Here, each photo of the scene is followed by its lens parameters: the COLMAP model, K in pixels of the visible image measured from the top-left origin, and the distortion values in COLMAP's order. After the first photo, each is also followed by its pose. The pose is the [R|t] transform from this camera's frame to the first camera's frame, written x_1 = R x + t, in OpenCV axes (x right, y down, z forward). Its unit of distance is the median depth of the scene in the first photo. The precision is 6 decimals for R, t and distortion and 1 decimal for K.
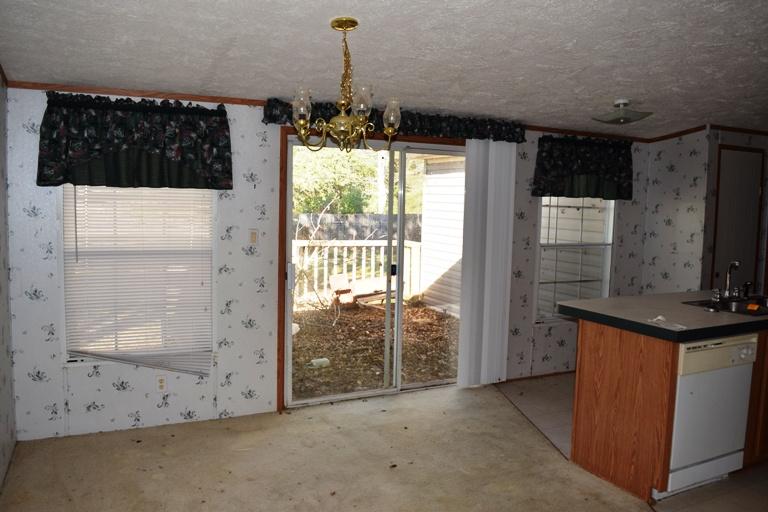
lens RADIAL K [[596.2, 0, 384.0], [0, 596.2, 256.0], [0, 0, 1]] dist [-0.064673, -0.001822]
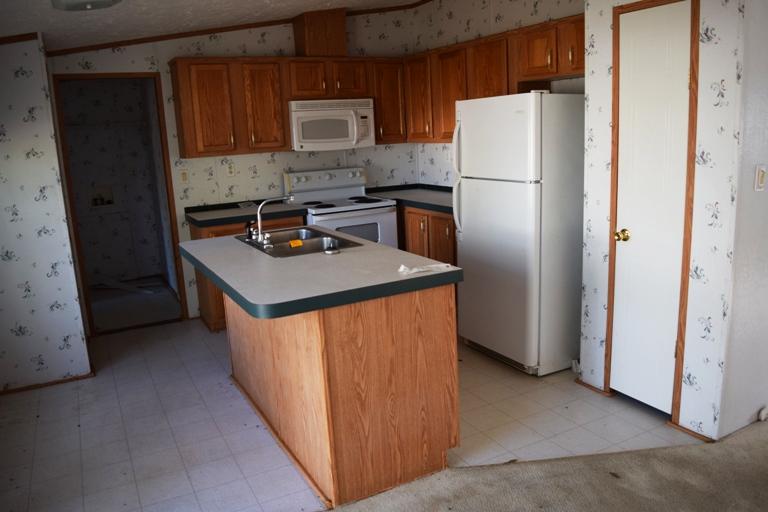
lens RADIAL K [[596.2, 0, 384.0], [0, 596.2, 256.0], [0, 0, 1]] dist [-0.064673, -0.001822]
pose [[-0.042995, -0.222344, 0.974020, -0.324092], [0.139311, 0.964062, 0.226221, -0.097691], [-0.989315, 0.145418, -0.010475, 0.982217]]
